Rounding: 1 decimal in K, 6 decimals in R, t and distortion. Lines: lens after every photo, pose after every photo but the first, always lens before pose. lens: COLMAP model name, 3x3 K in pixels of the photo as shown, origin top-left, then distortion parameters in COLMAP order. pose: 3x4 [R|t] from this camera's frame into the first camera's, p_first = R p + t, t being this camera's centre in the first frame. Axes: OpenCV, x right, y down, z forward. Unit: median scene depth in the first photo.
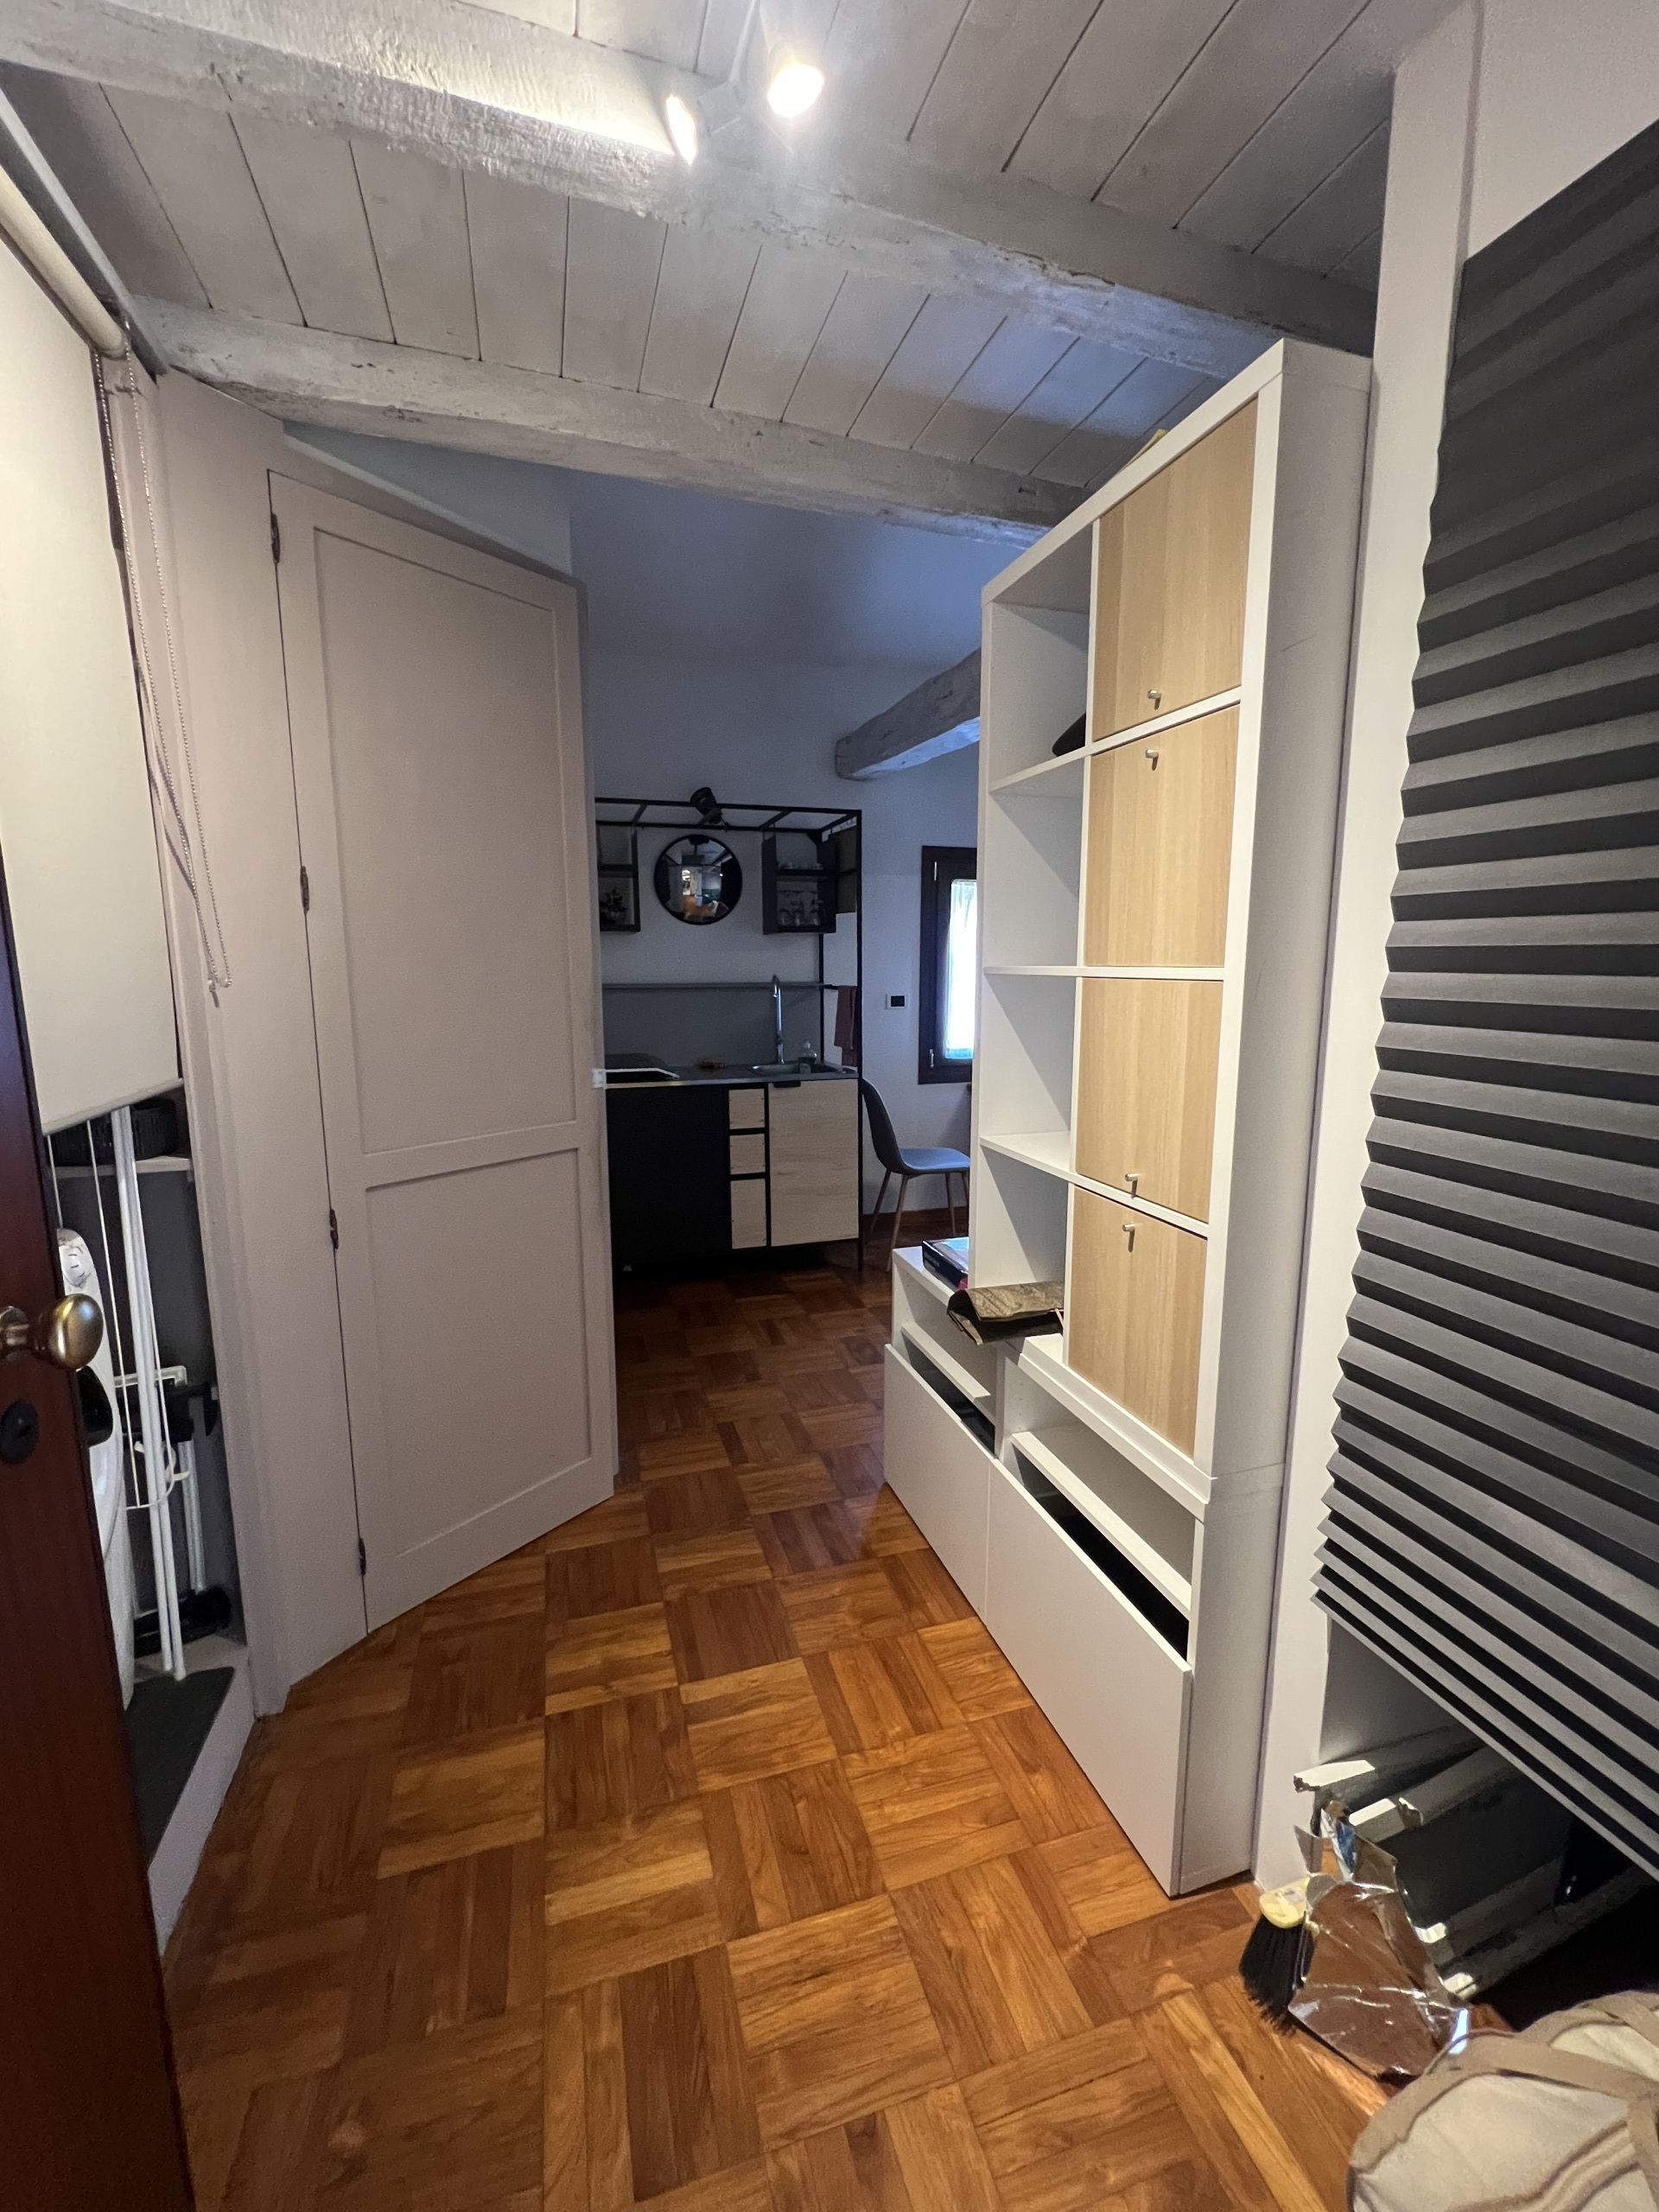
lens RADIAL K [[889.2, 0, 823.8], [0, 889.2, 1094.1], [0, 0, 1]] dist [-0.001771, 0.000688]
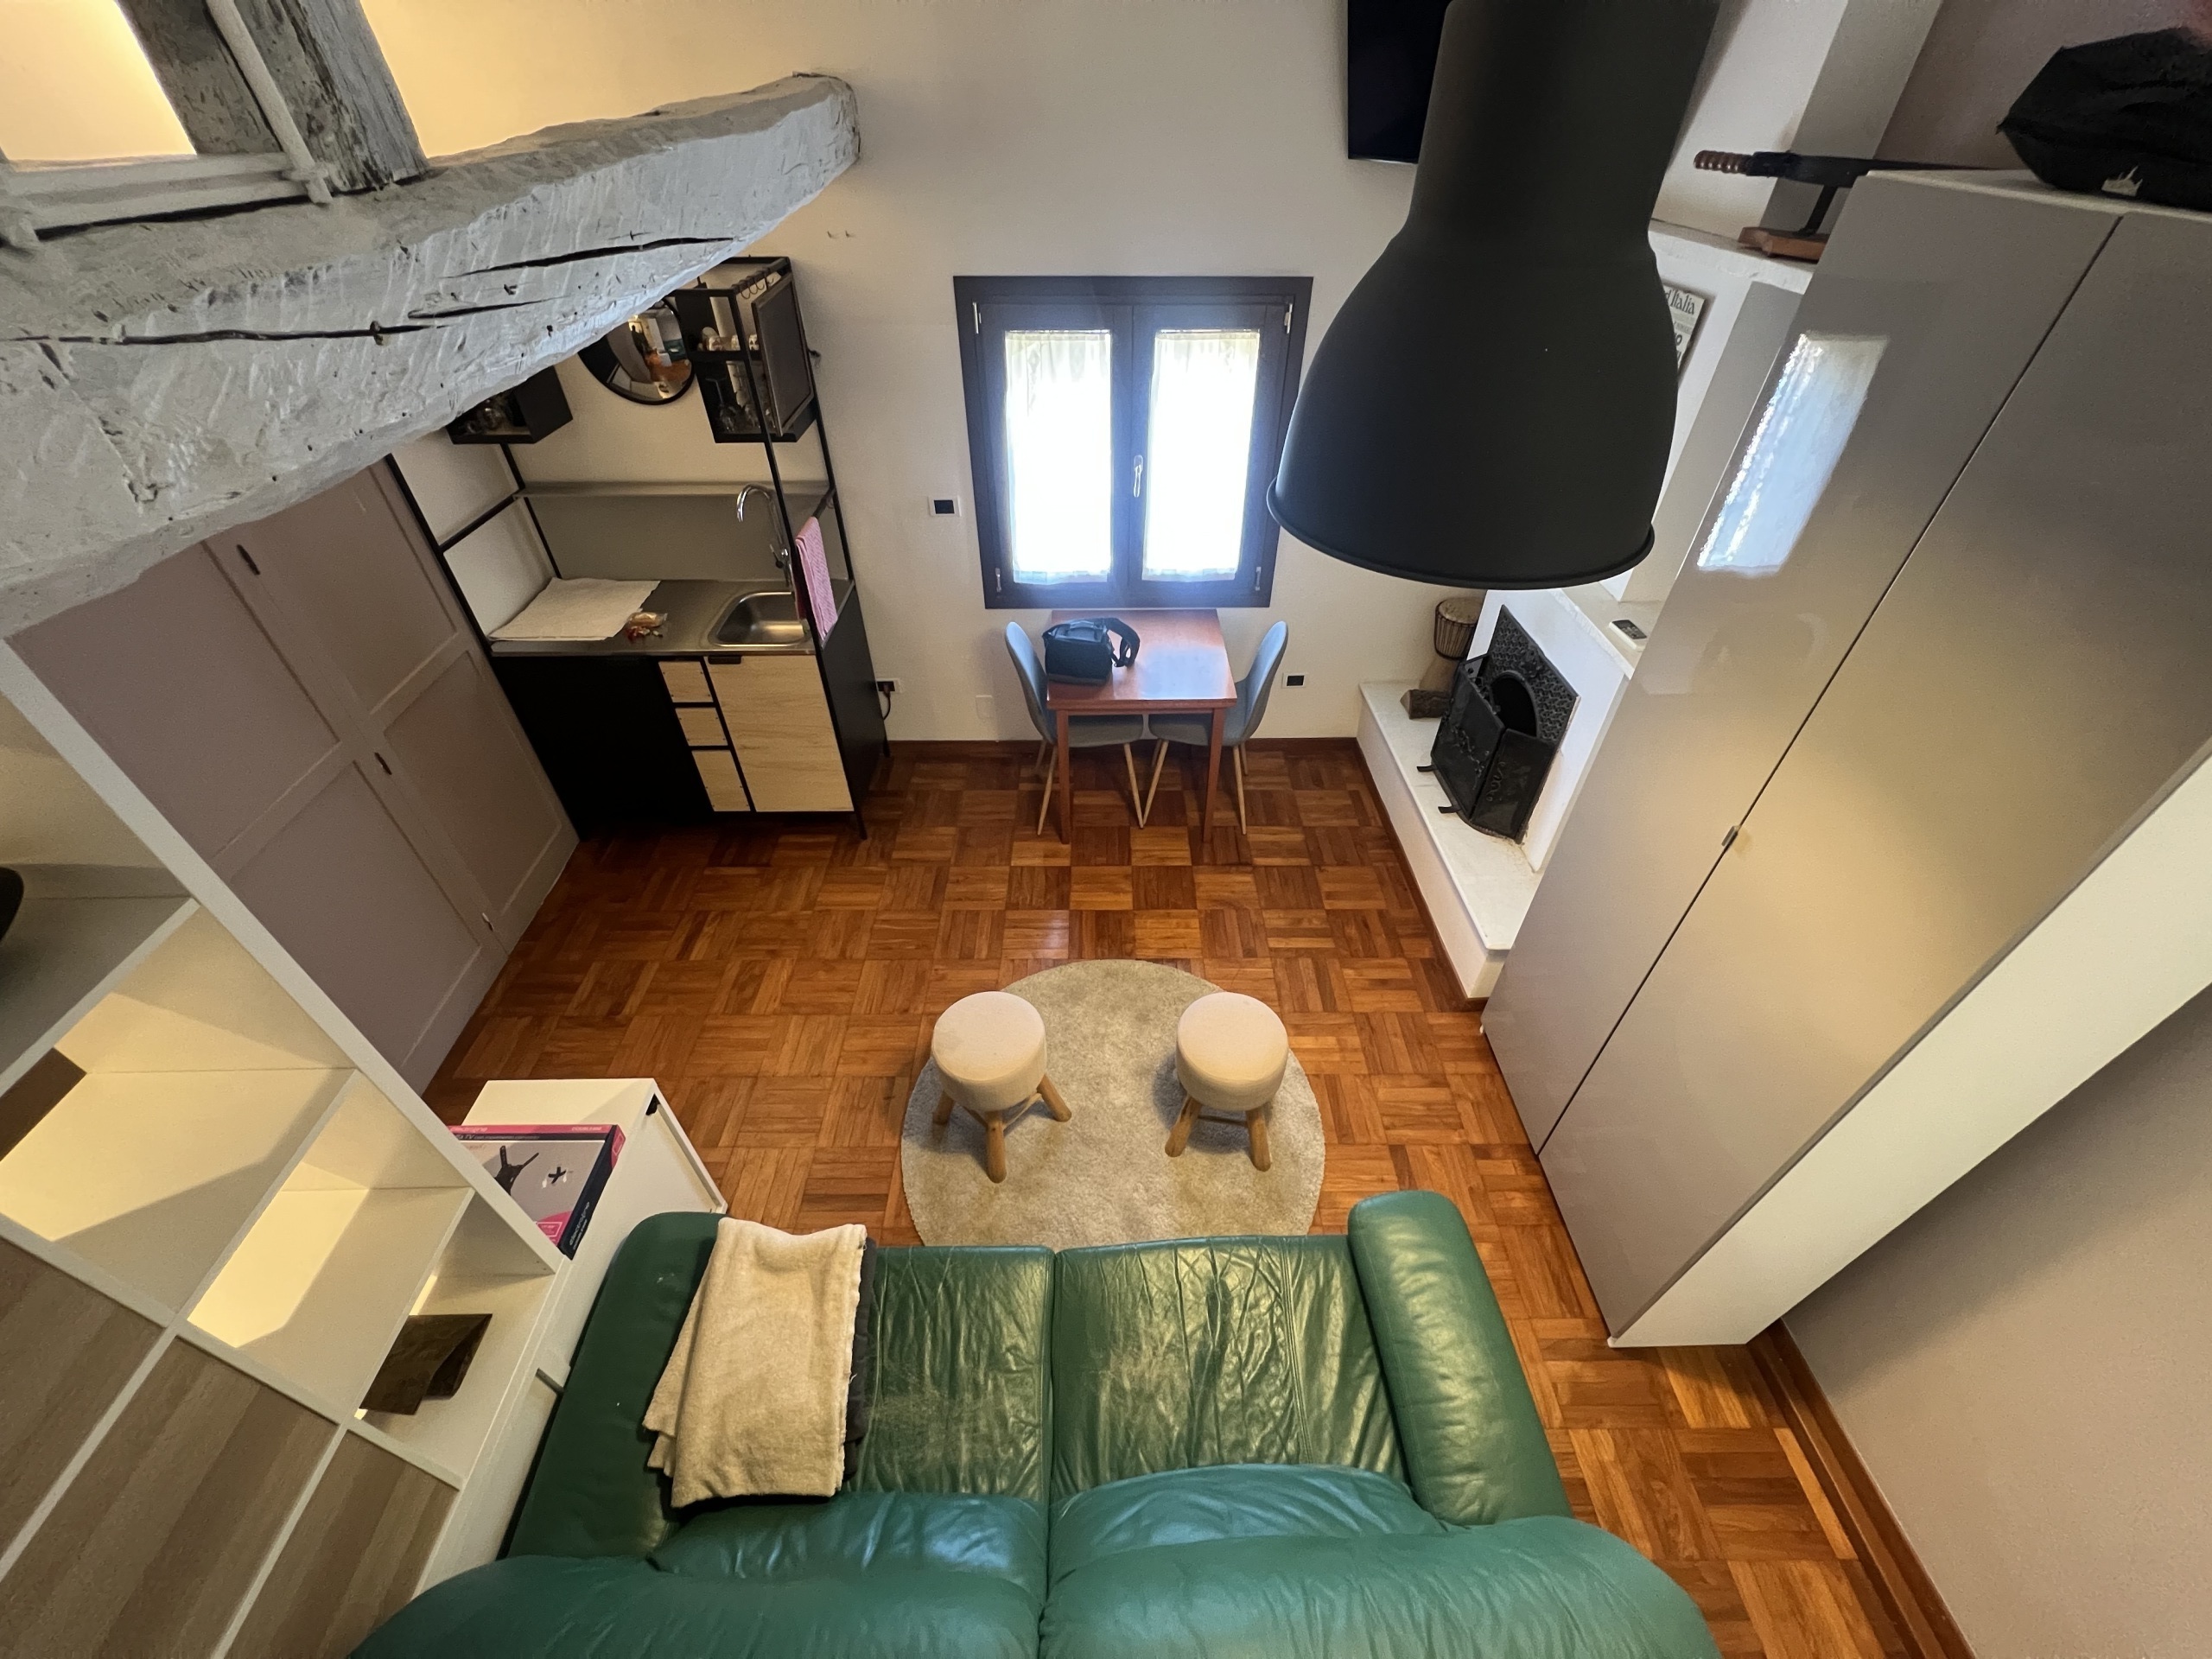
lens RADIAL K [[882.8, 0, 1116.1], [0, 882.8, 836.8], [0, 0, 1]] dist [-0.003857, -0.001217]
pose [[0.963197, 0.181394, -0.198360, 0.491036], [-0.046787, 0.839839, 0.540816, -0.325229], [0.264691, -0.511632, 0.817417, 0.309521]]
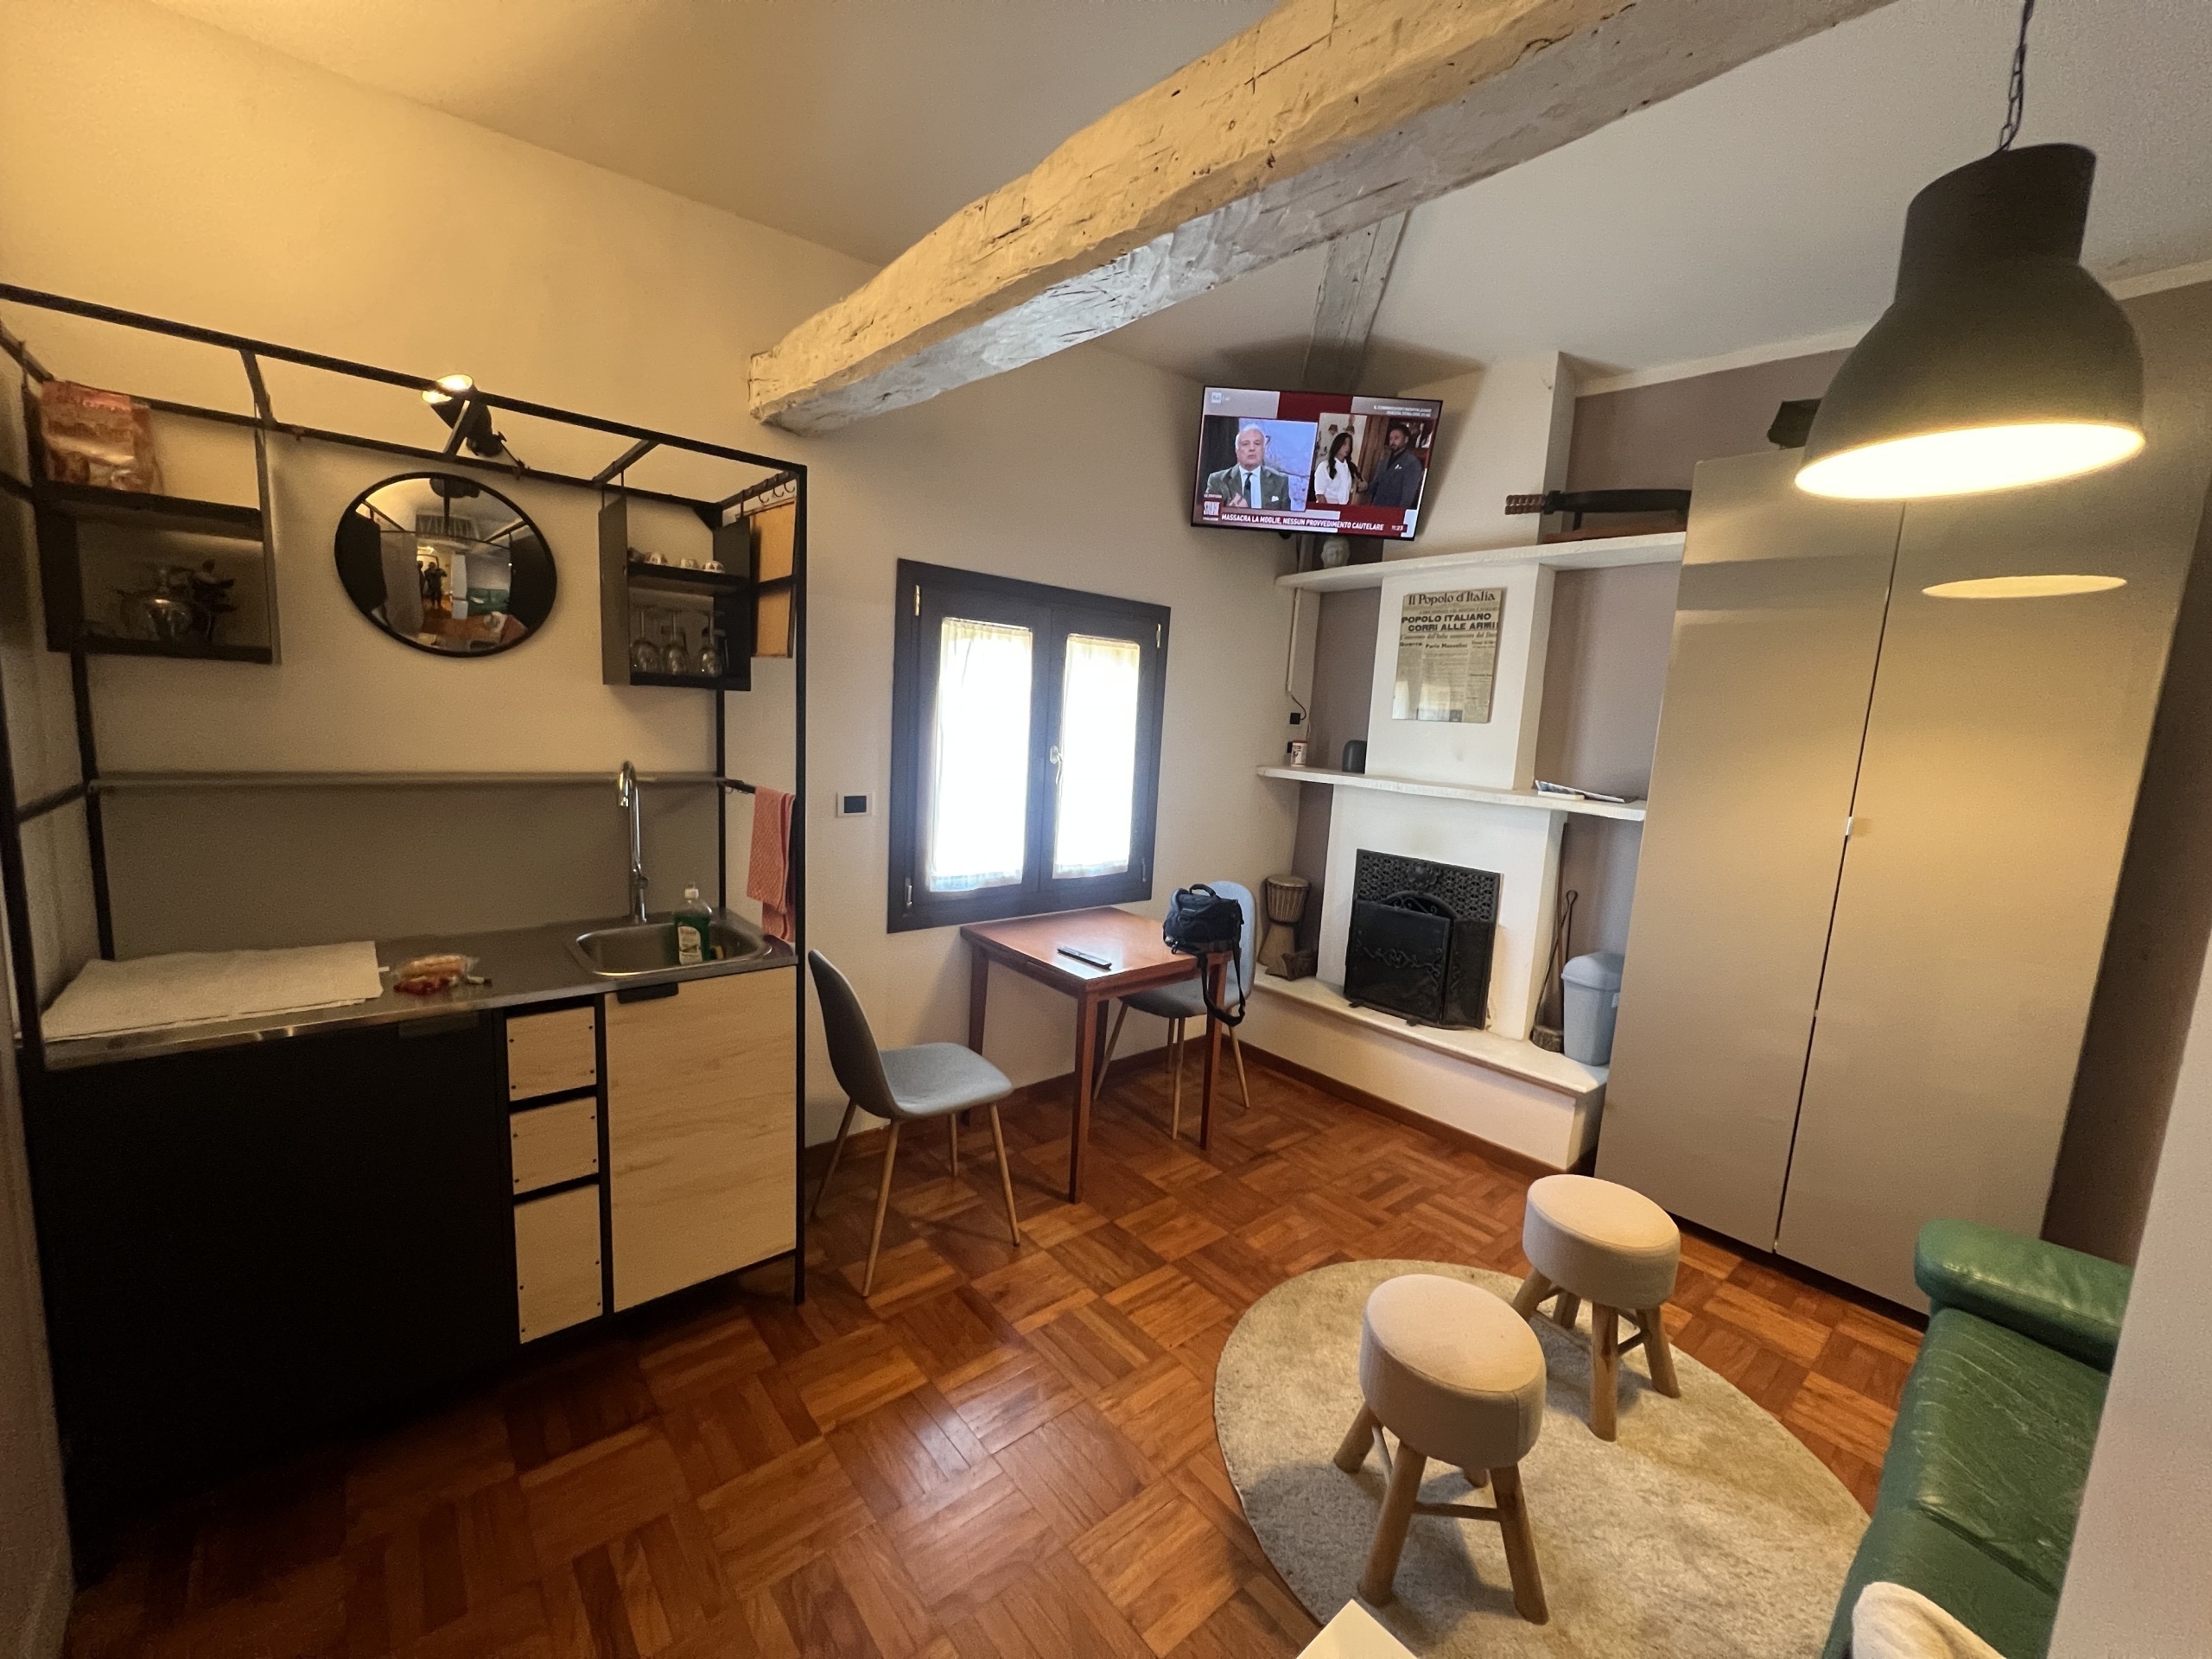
lens RADIAL K [[882.8, 0, 1120.1], [0, 882.8, 832.8], [0, 0, 1]] dist [-0.003857, -0.001217]
pose [[0.909098, -0.001419, 0.416579, -0.006055], [0.003047, 0.999990, -0.003242, -0.093909], [-0.416570, 0.004217, 0.909094, 0.418099]]
